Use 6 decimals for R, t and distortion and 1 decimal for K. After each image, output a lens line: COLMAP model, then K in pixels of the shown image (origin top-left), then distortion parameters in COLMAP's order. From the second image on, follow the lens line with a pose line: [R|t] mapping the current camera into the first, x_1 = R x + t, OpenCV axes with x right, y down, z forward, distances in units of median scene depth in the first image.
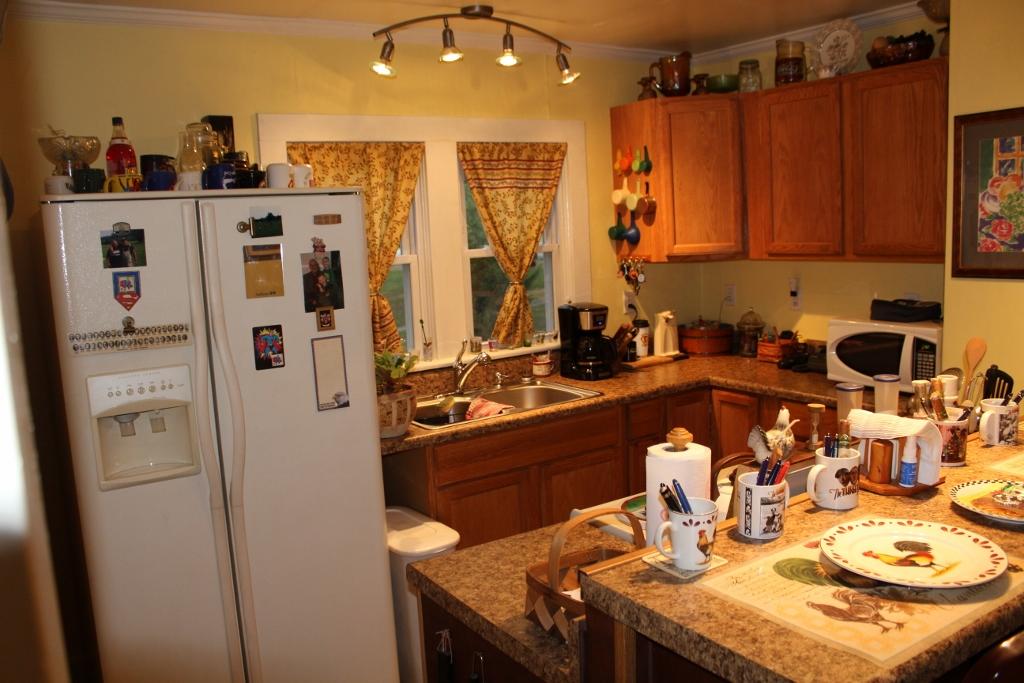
lens RADIAL K [[851.7, 0, 511.5], [0, 851.7, 347.6], [0, 0, 1]] dist [-0.164210, 0.149072]
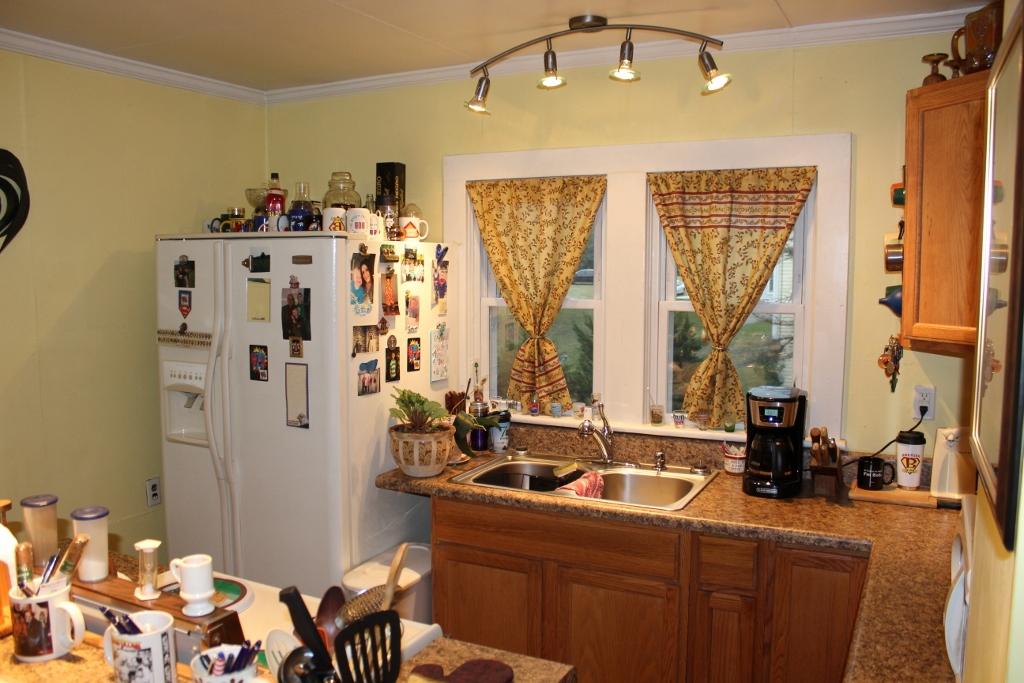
lens RADIAL K [[851.7, 0, 511.5], [0, 851.7, 347.6], [0, 0, 1]] dist [-0.164210, 0.149072]
pose [[0.485562, 0.136784, -0.863435, 0.886737], [-0.151886, 0.985862, 0.070764, -0.155439], [0.860907, 0.096783, 0.499472, 0.675022]]
